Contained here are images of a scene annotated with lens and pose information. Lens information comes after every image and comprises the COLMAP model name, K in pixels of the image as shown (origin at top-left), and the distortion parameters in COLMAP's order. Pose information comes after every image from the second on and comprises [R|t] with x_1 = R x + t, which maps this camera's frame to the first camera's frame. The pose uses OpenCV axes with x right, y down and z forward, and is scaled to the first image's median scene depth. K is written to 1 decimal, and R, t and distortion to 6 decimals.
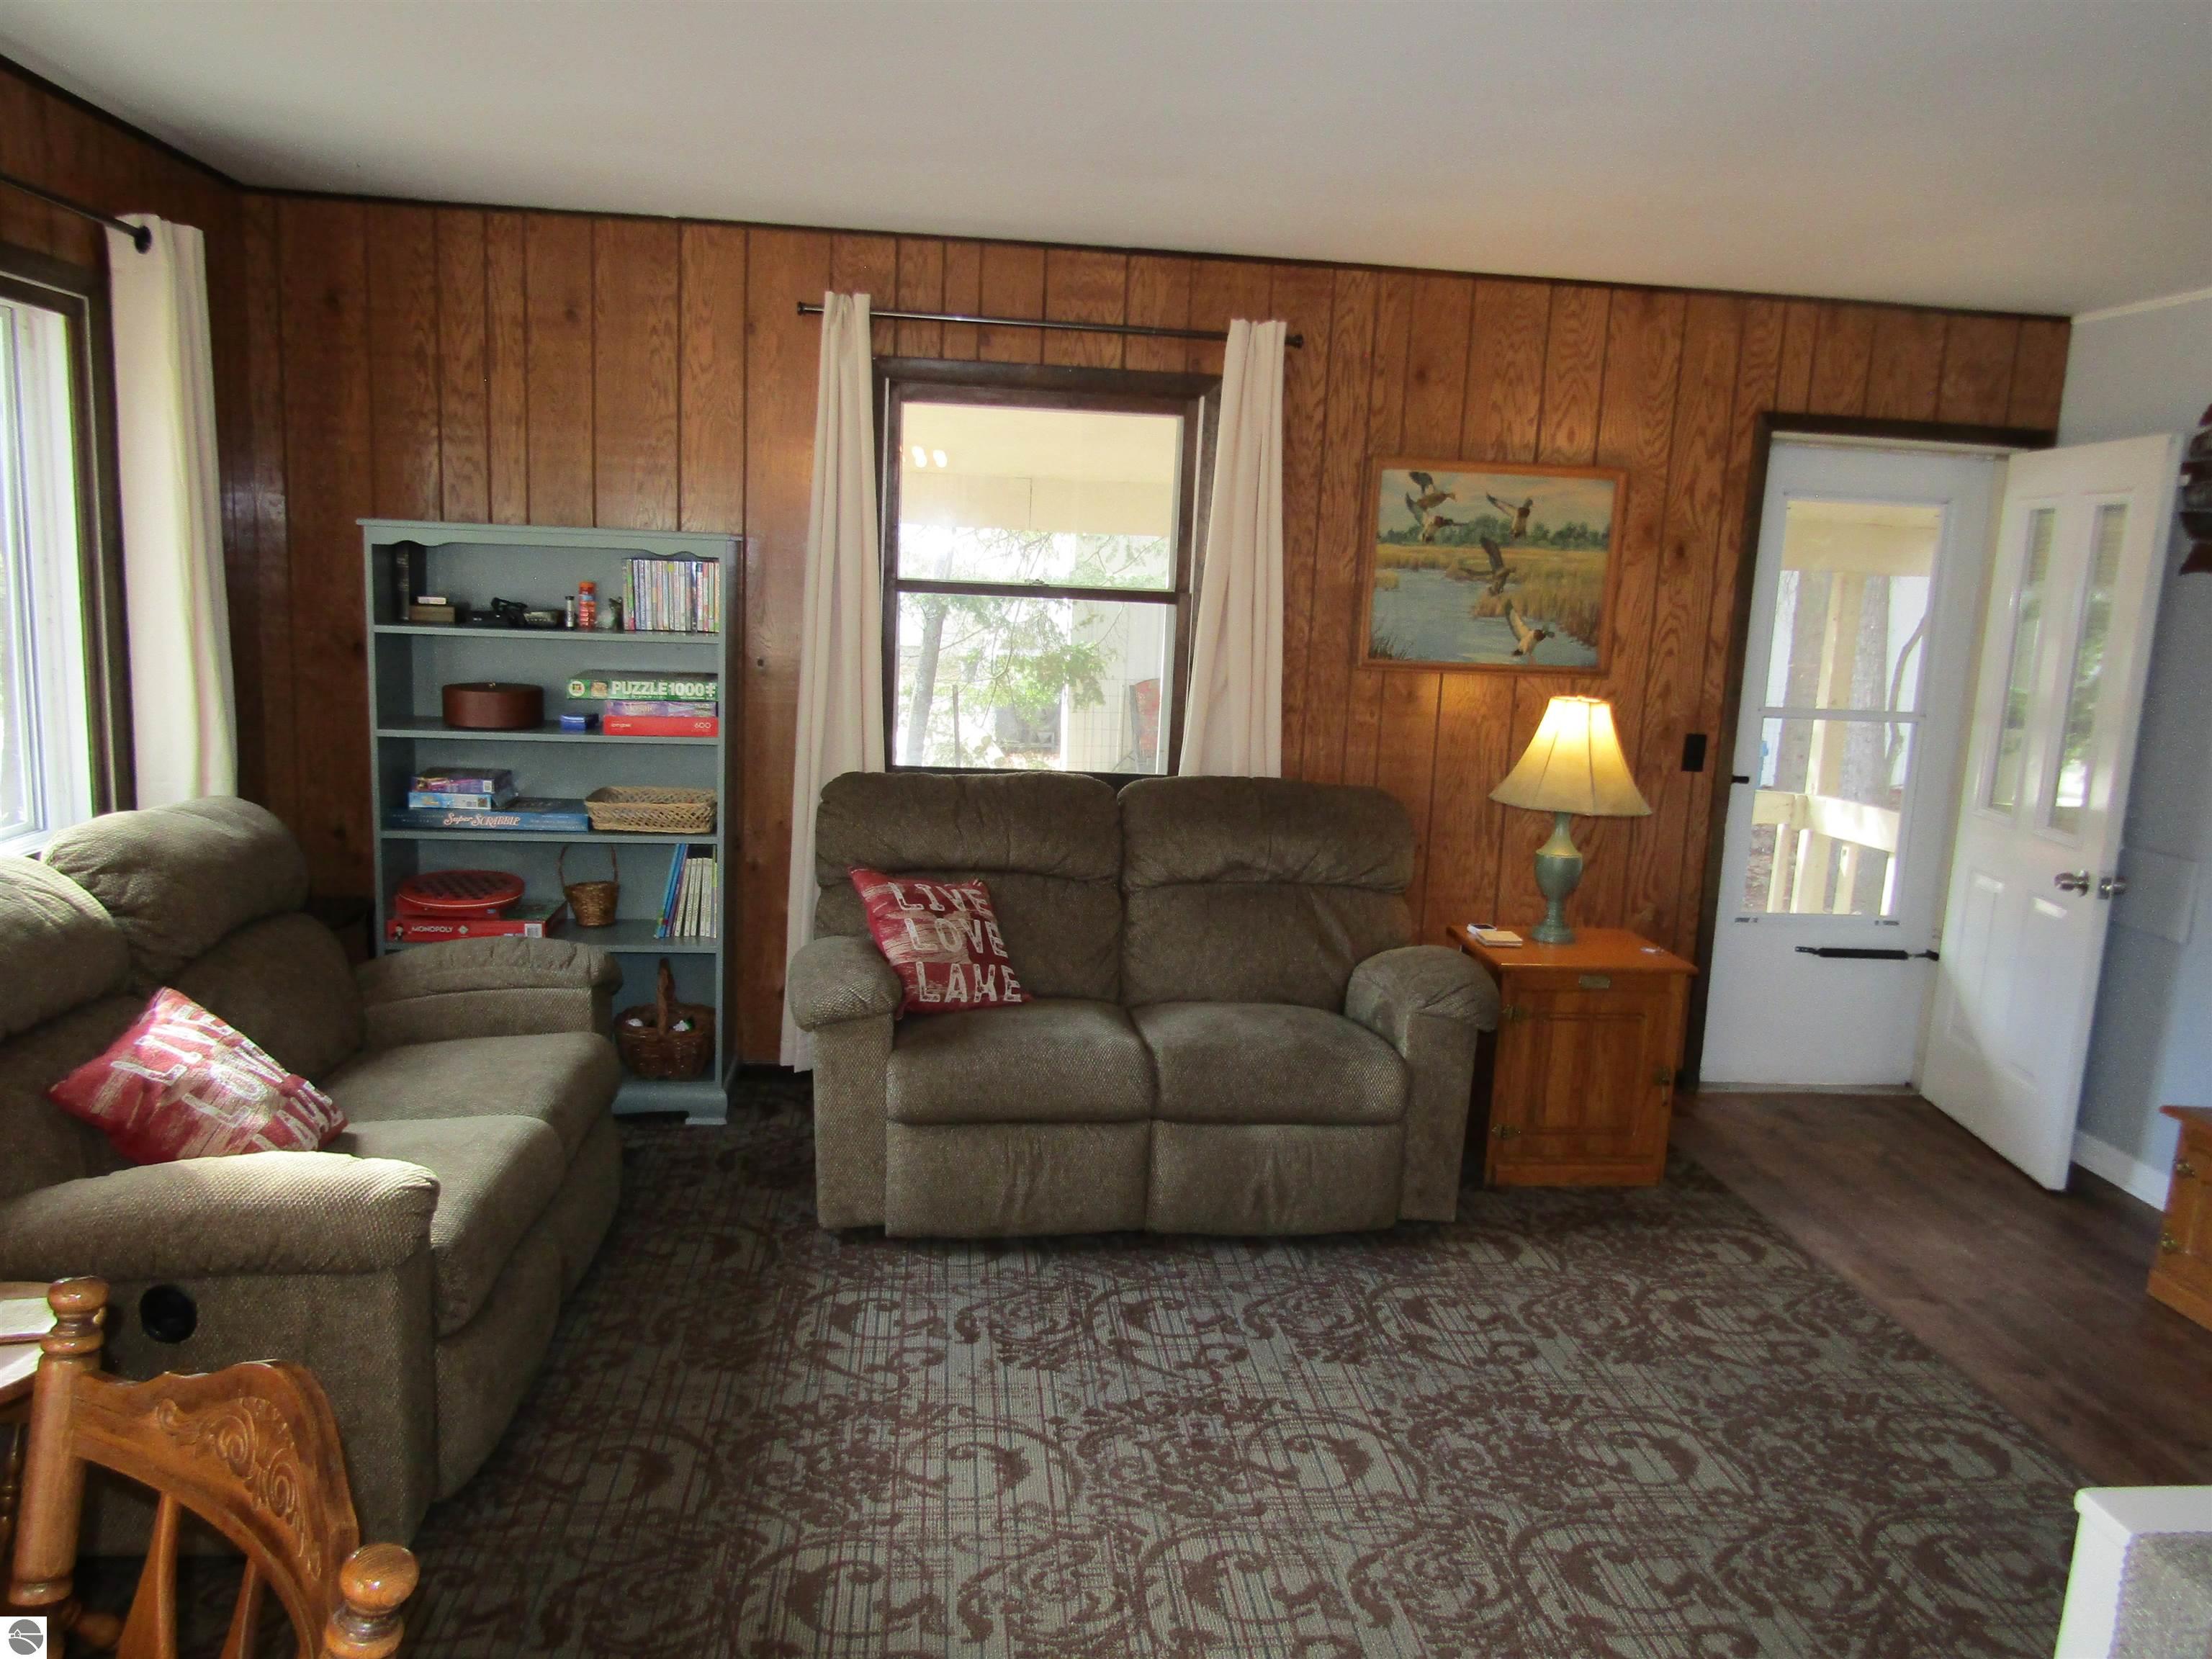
lens RADIAL K [[1586.1, 0, 1110.5], [0, 1586.1, 824.6], [0, 0, 1]] dist [-0.010482, 0.002044]
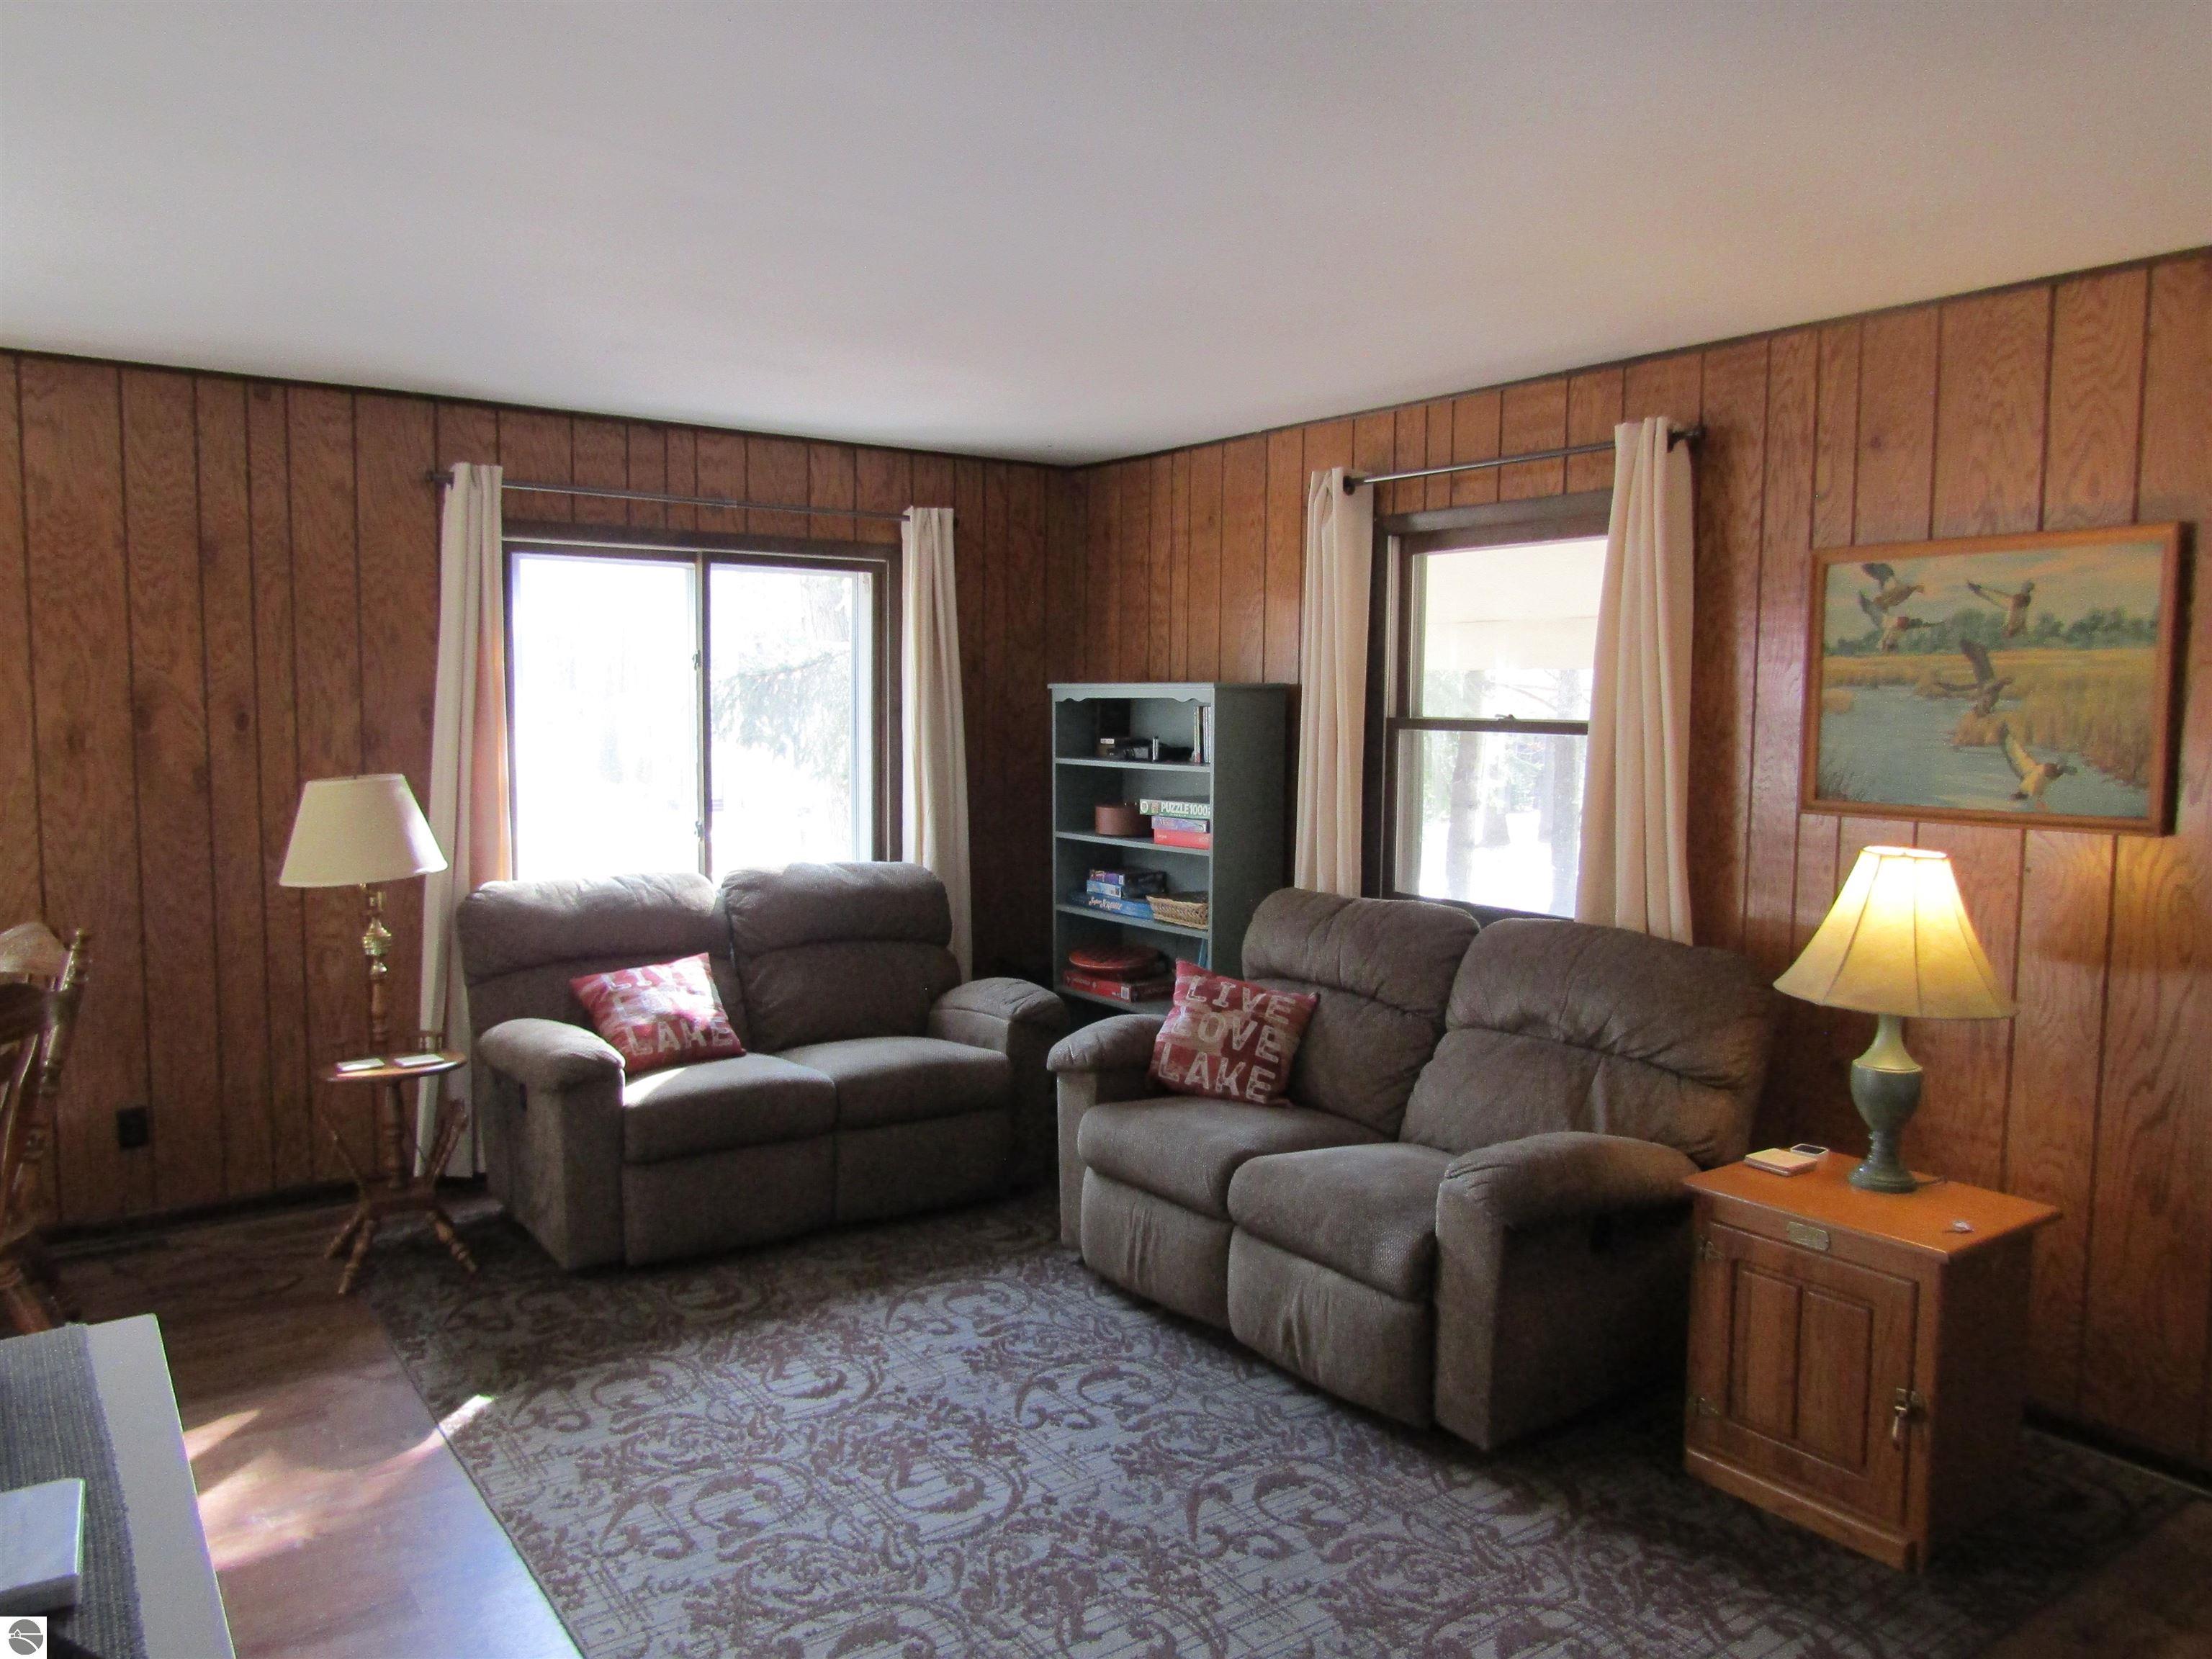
lens RADIAL K [[1586.1, 0, 1110.5], [0, 1586.1, 824.6], [0, 0, 1]] dist [-0.010482, 0.002044]
pose [[0.489966, 0.029869, -0.871230, 0.767709], [-0.127106, 0.991180, -0.037501, -0.019564], [0.862426, 0.129113, 0.489441, 0.343631]]
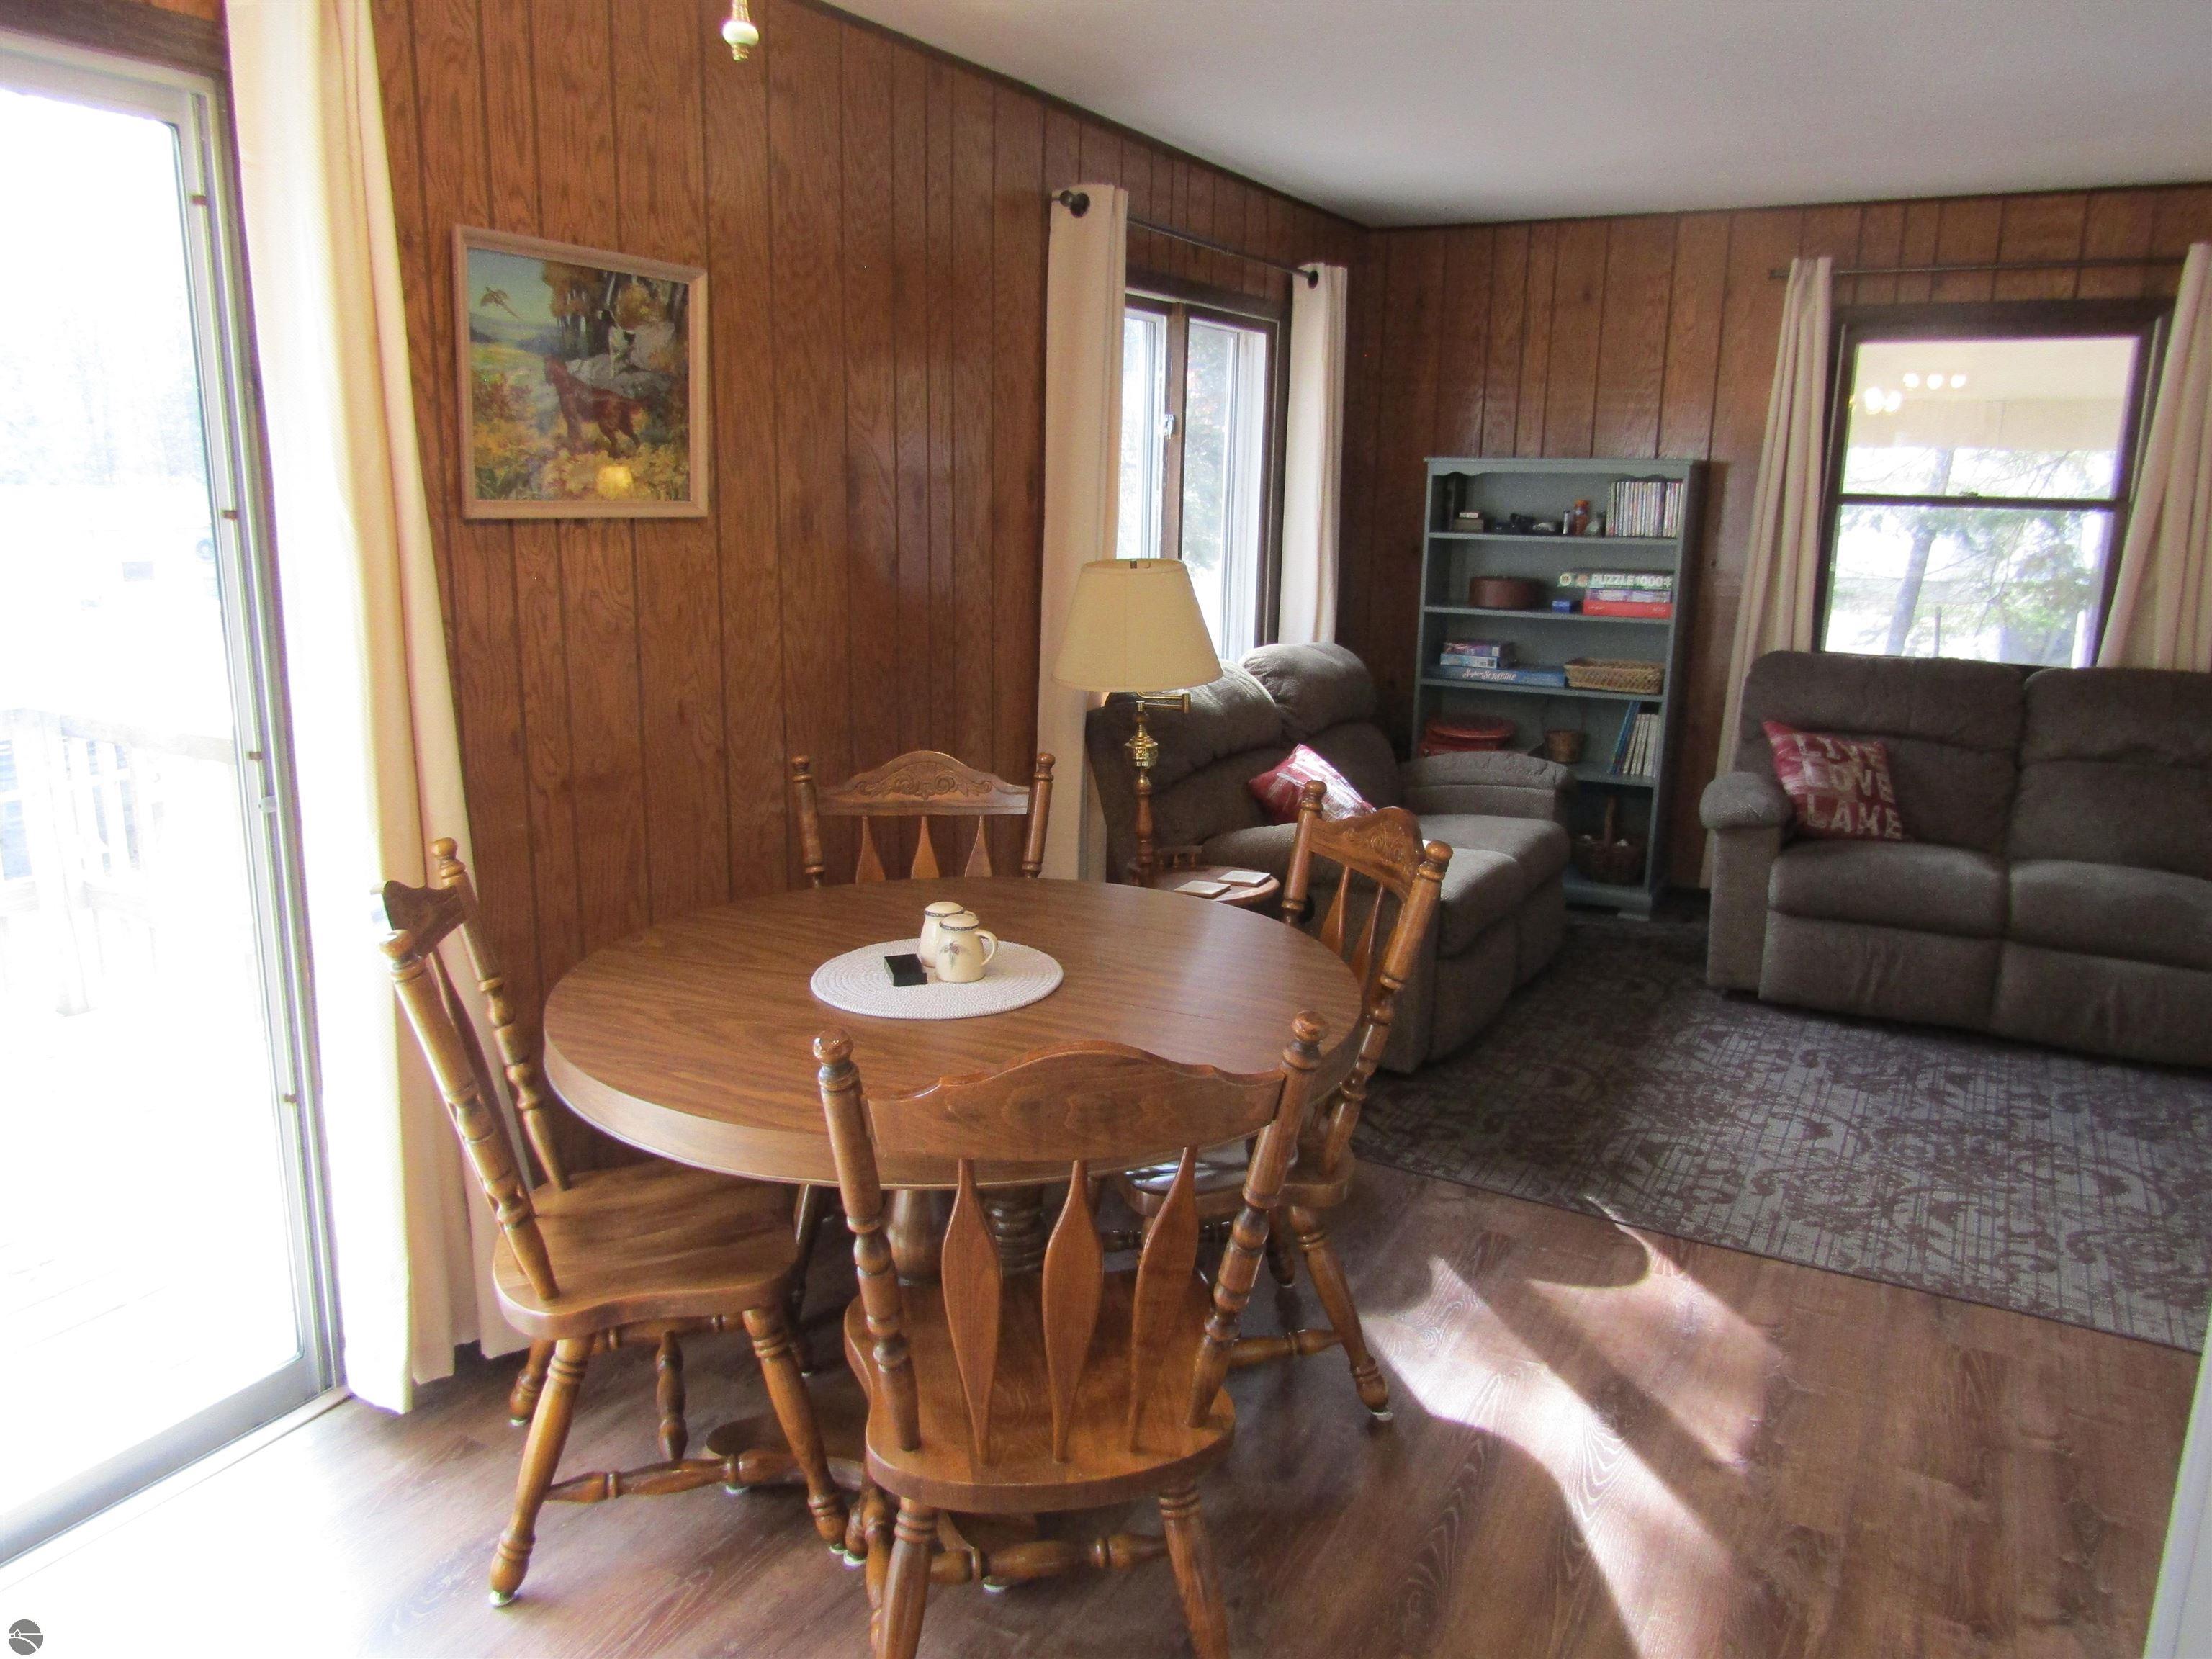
lens RADIAL K [[1596.7, 0, 1099.2], [0, 1596.7, 820.2], [0, 0, 1]] dist [-0.004620, -0.002789]
pose [[0.815589, 0.093585, -0.571013, 0.130507], [-0.074323, 0.995603, 0.057015, 0.068855], [0.573838, -0.004061, 0.818958, -0.332183]]
